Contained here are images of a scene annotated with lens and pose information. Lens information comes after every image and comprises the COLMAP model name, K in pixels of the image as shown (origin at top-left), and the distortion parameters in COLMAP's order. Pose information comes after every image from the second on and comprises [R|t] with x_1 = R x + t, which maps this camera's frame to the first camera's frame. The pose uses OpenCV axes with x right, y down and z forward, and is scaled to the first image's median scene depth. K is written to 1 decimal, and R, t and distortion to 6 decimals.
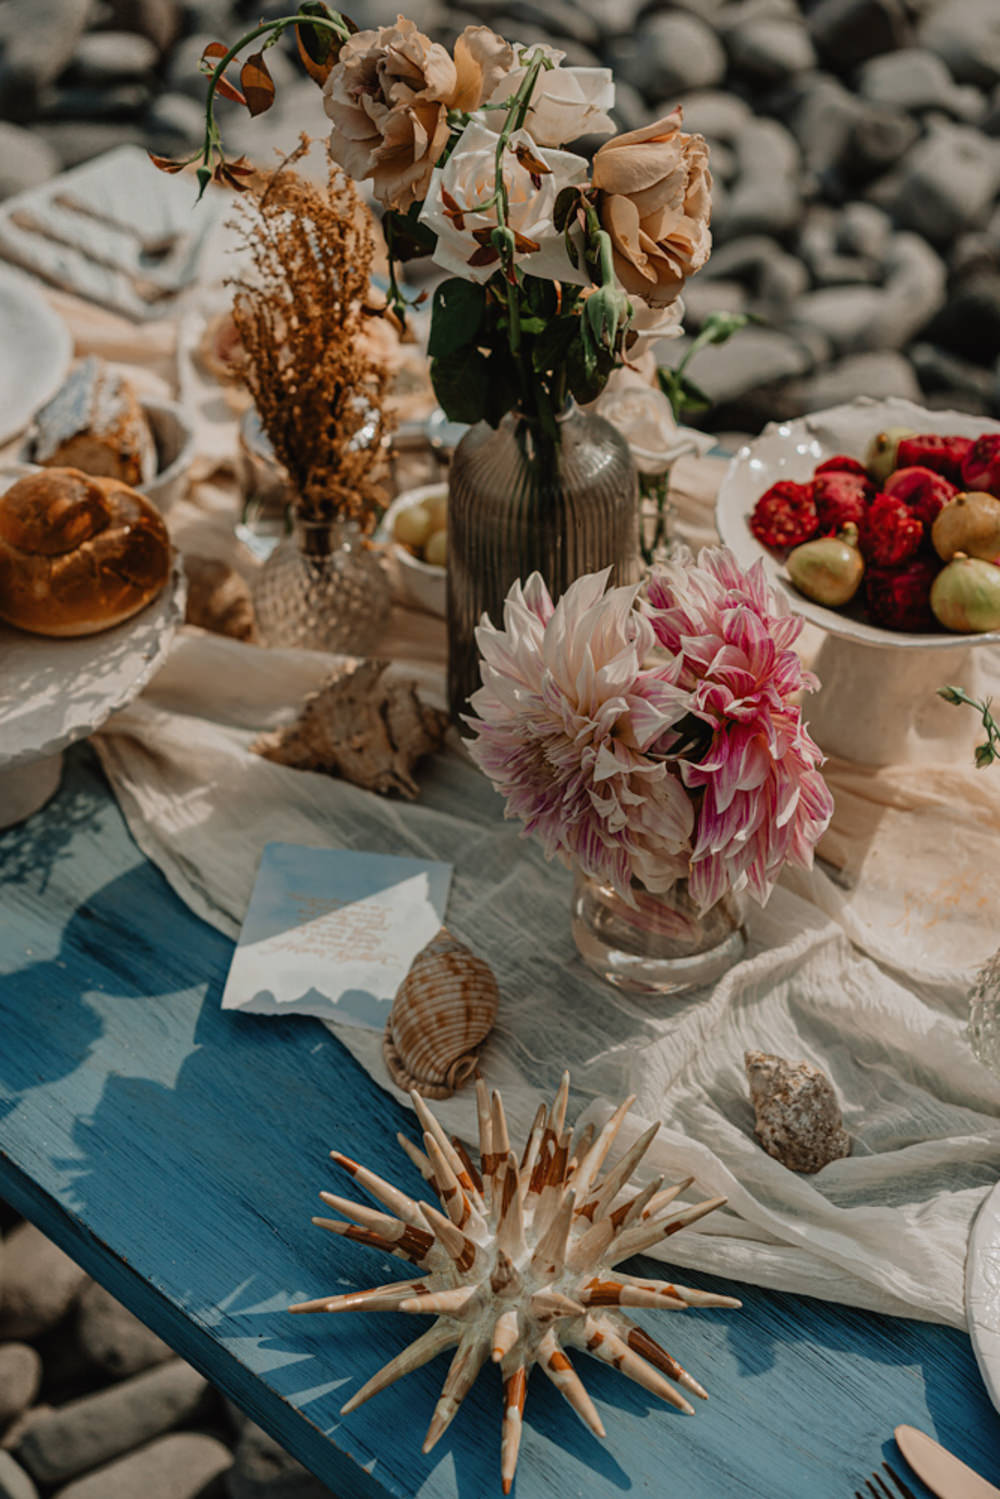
lens RADIAL K [[2436.9, 0, 500.0], [0, 2436.9, 749.5], [0, 0, 1]] dist [0.012614, 0.062991]
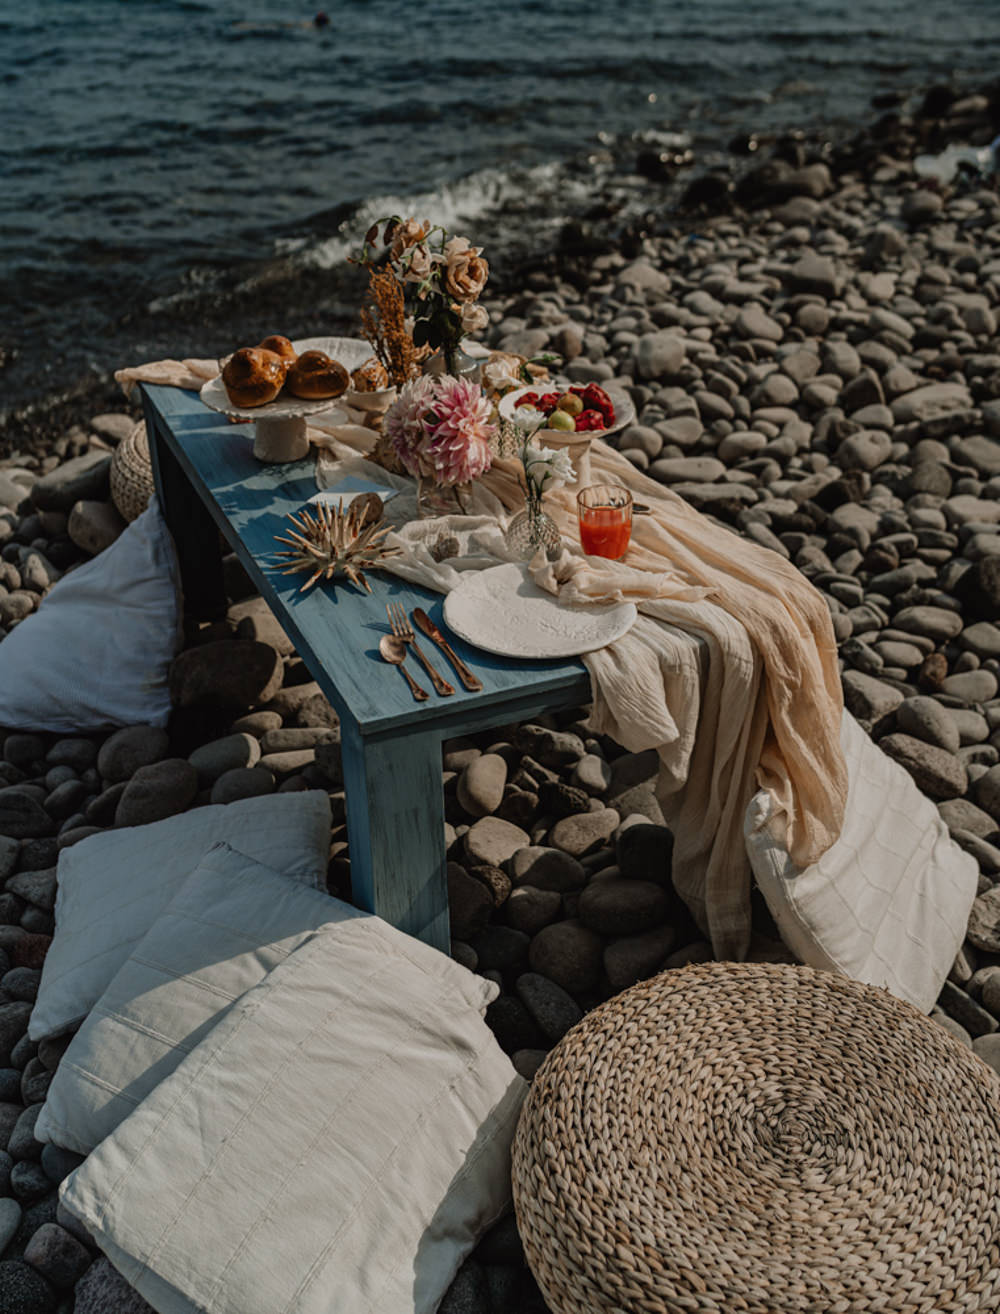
lens RADIAL K [[1528.0, 0, 500.7], [0, 1528.0, 556.6], [0, 0, 1]] dist [-0.030786, -0.004847]
pose [[0.922294, 0.183808, -0.339982, 0.806345], [-0.264483, 0.941600, -0.208417, 0.516808], [0.281819, 0.282141, 0.917047, -0.743872]]
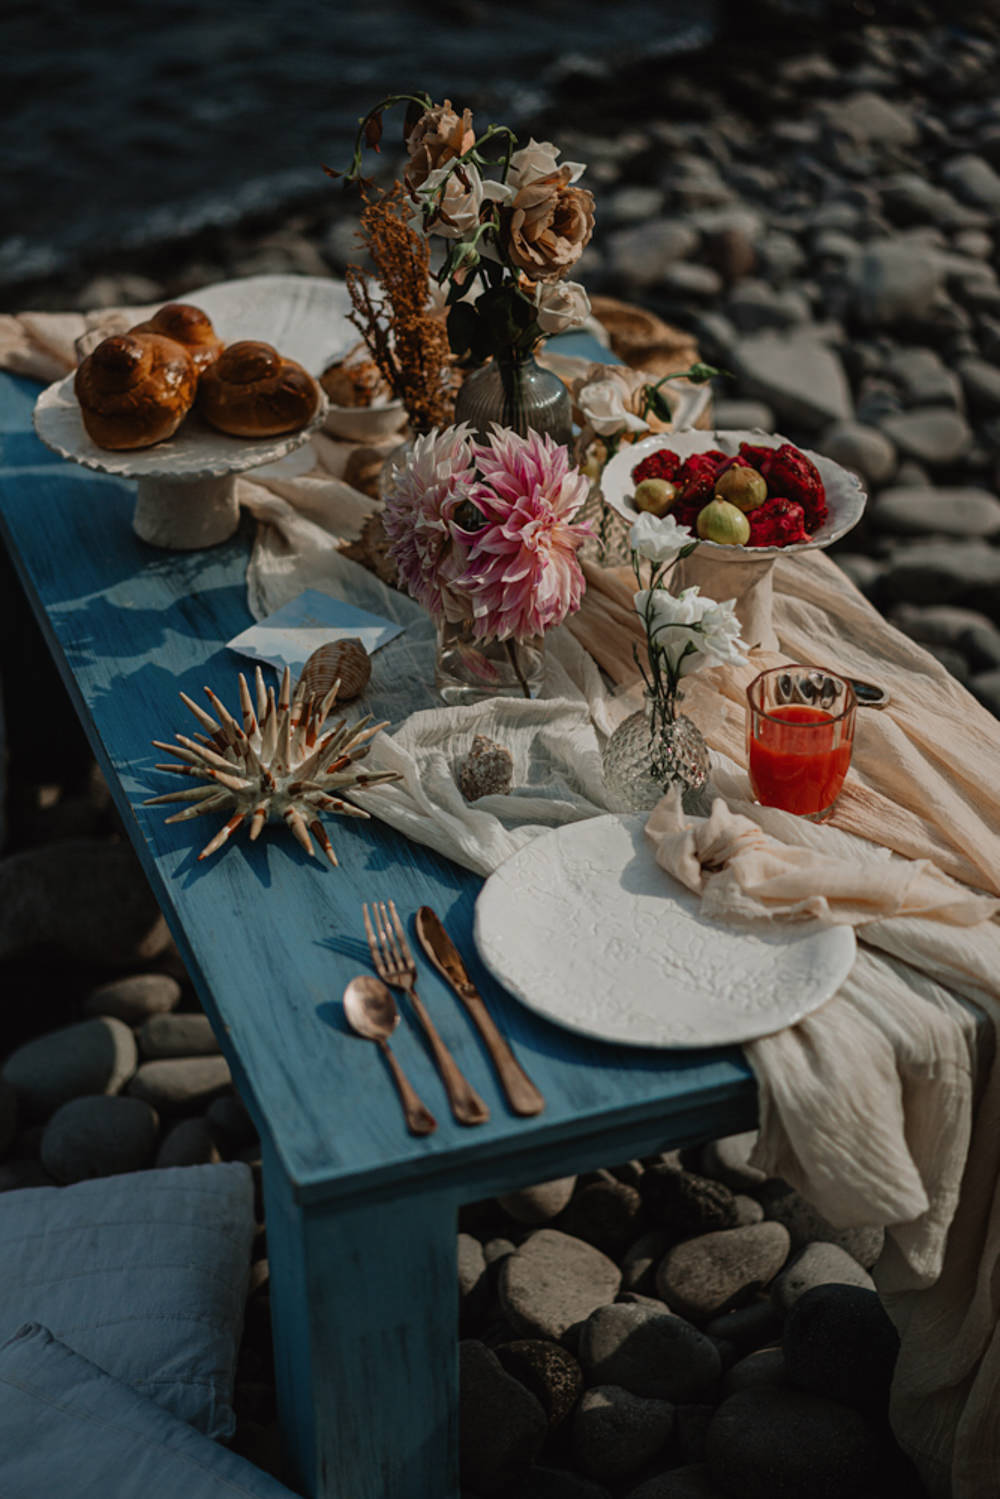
lens RADIAL K [[2436.9, 0, 500.0], [0, 2436.9, 749.5], [0, 0, 1]] dist [0.012614, 0.062991]
pose [[0.900137, 0.262223, -0.347841, 0.647451], [-0.312737, 0.944875, -0.096992, 0.271409], [0.303232, 0.196089, 0.932523, -0.487167]]
